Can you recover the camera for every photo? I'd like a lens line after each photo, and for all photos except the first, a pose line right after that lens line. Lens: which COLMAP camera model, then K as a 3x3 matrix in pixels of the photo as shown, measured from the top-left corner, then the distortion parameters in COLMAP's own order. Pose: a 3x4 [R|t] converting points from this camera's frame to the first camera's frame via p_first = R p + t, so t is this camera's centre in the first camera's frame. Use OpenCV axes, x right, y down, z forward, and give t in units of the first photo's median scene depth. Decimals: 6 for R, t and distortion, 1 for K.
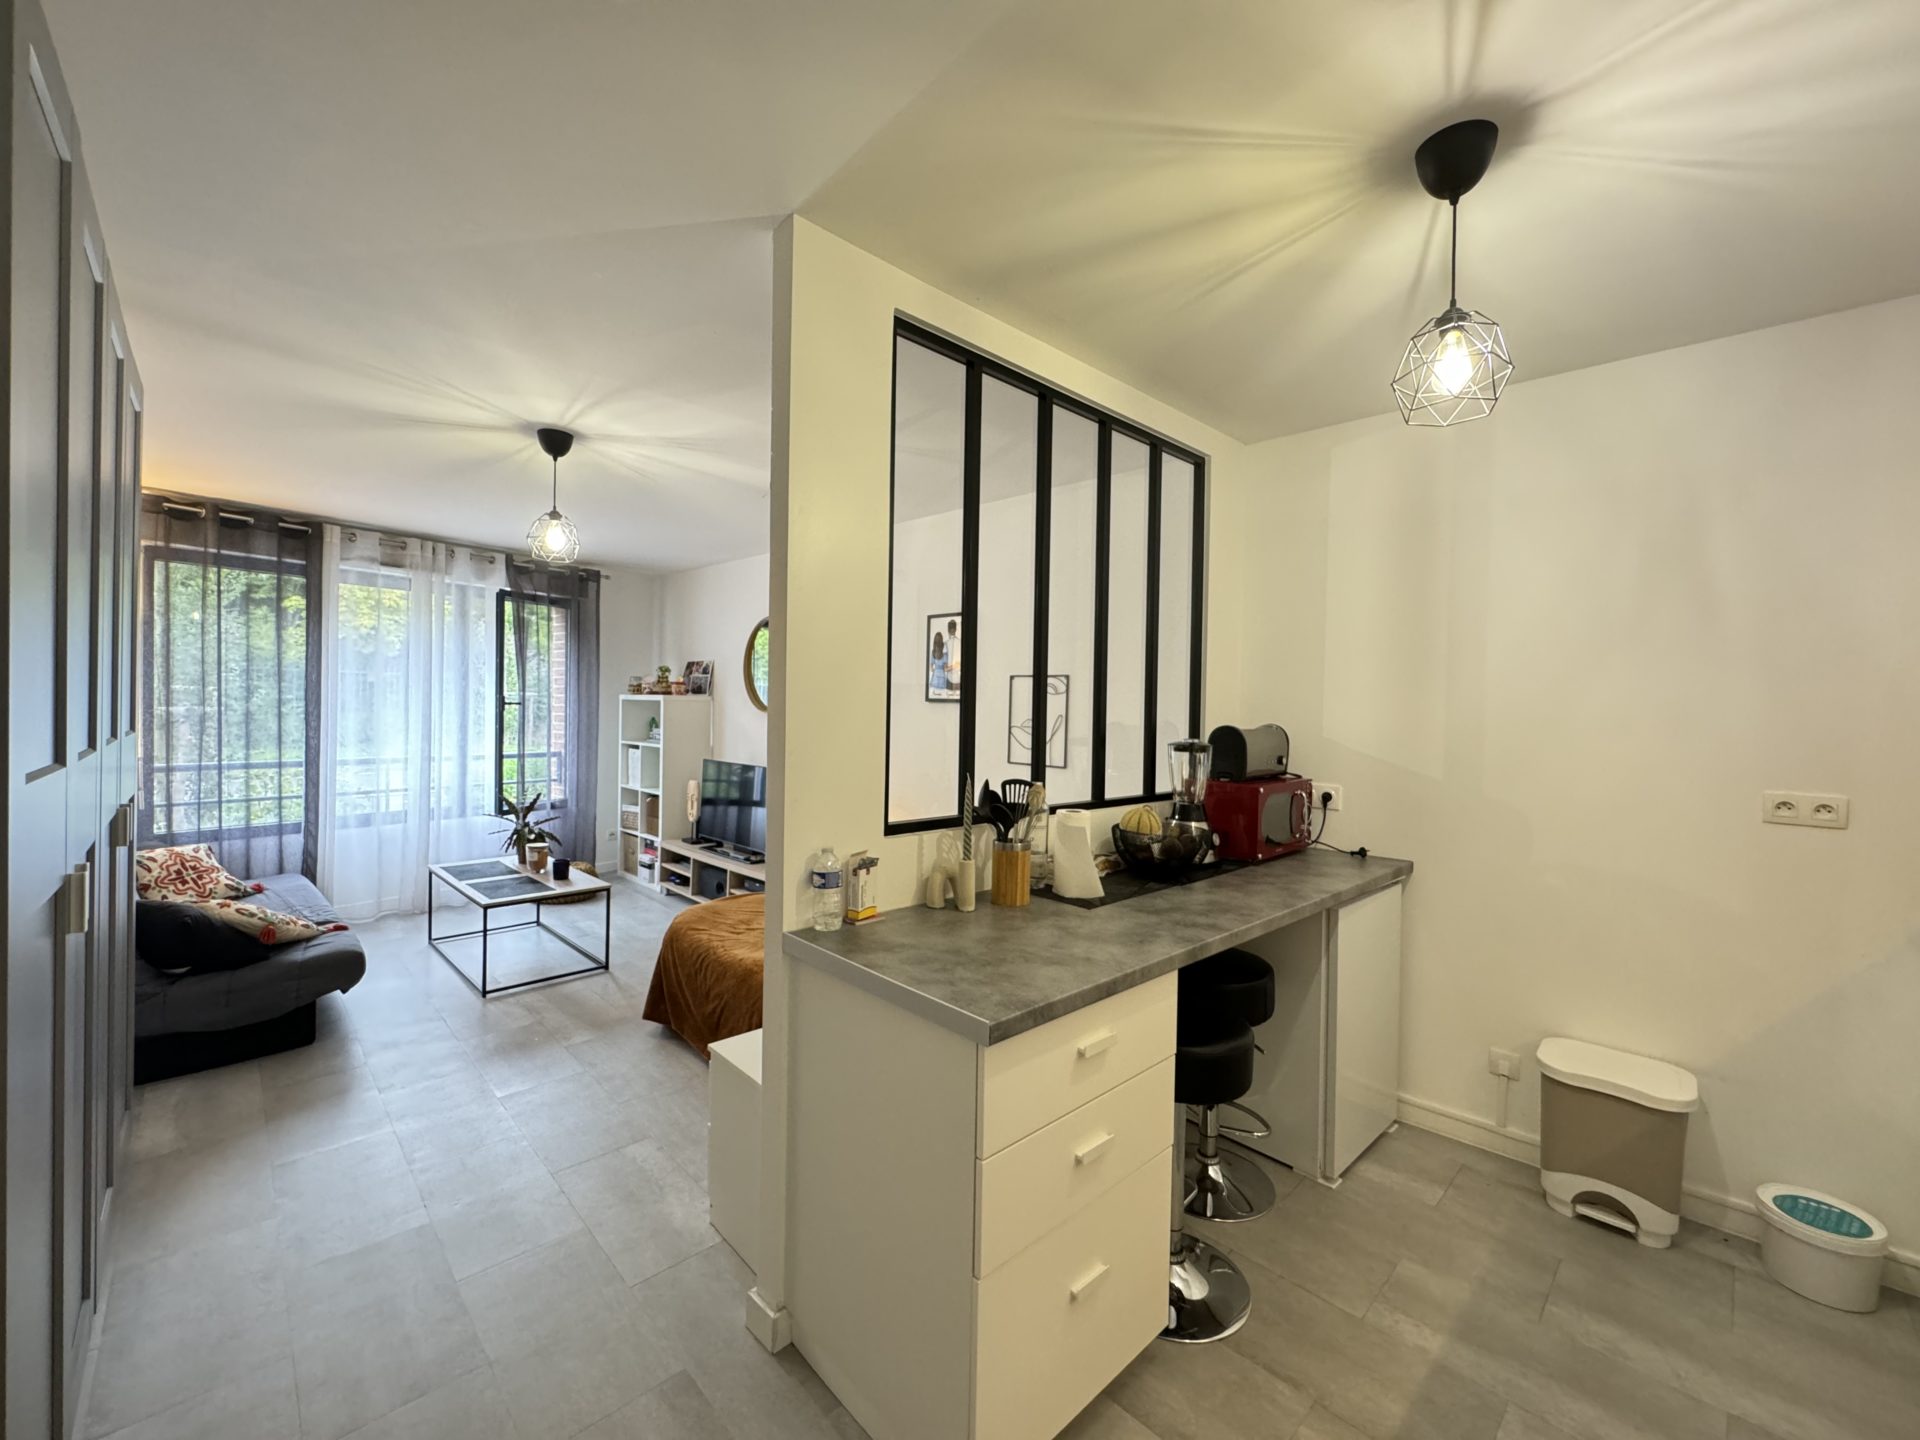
lens RADIAL K [[770.6, 0, 957.3], [0, 770.6, 718.9], [0, 0, 1]] dist [-0.004105, 0.000346]
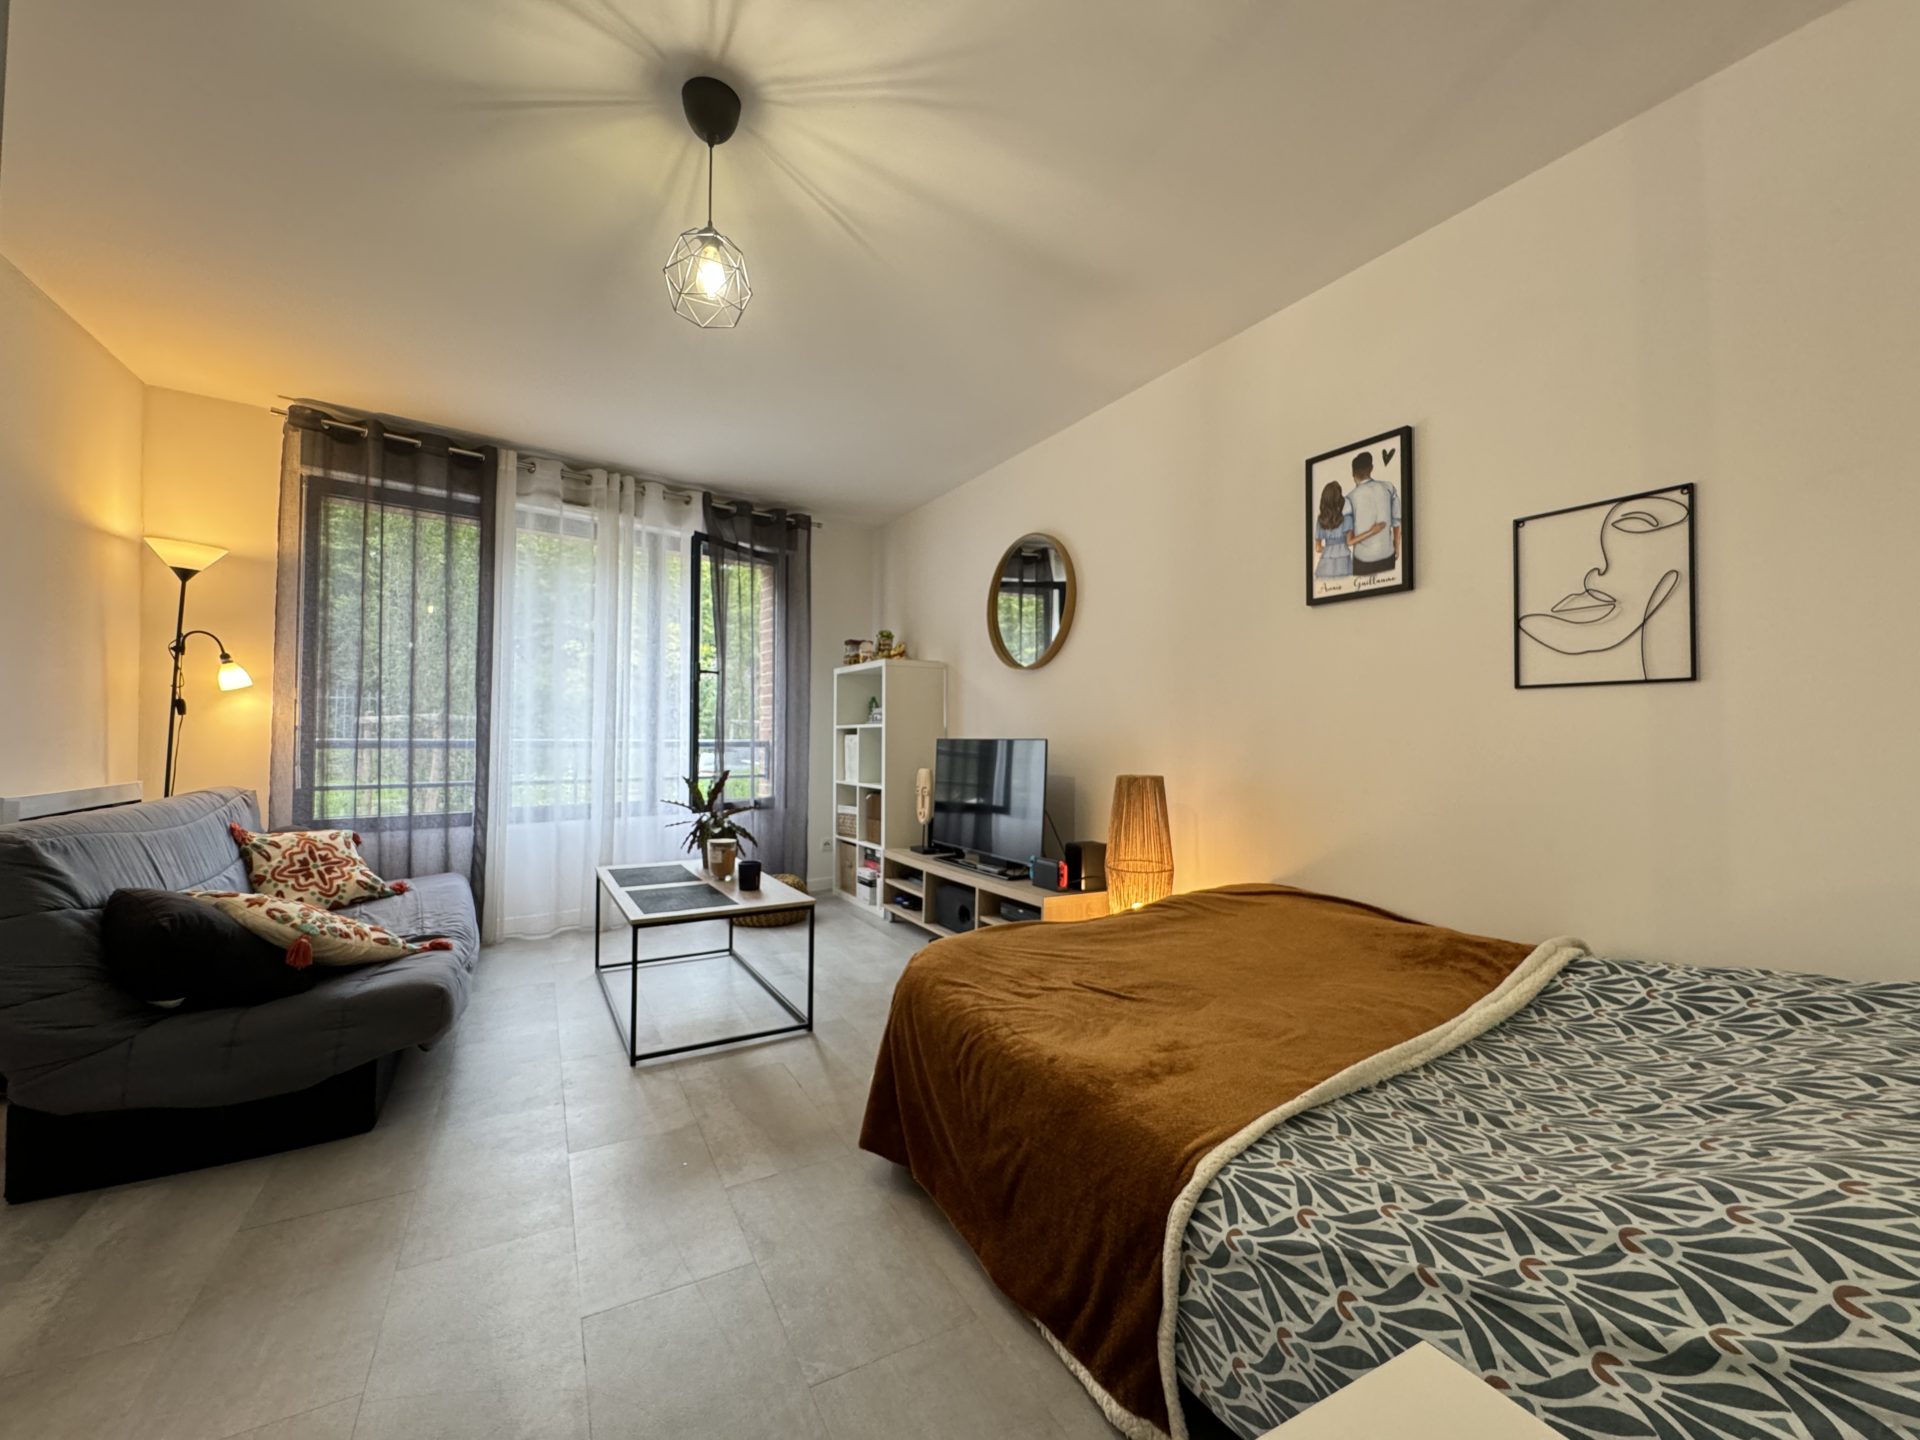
lens RADIAL K [[770.6, 0, 959.1], [0, 770.6, 719.3], [0, 0, 1]] dist [-0.004105, 0.000346]
pose [[0.965010, -0.025572, -0.260965, -0.207051], [0.013084, 0.998689, -0.049481, 0.126797], [0.261888, 0.044335, 0.964079, 0.519981]]
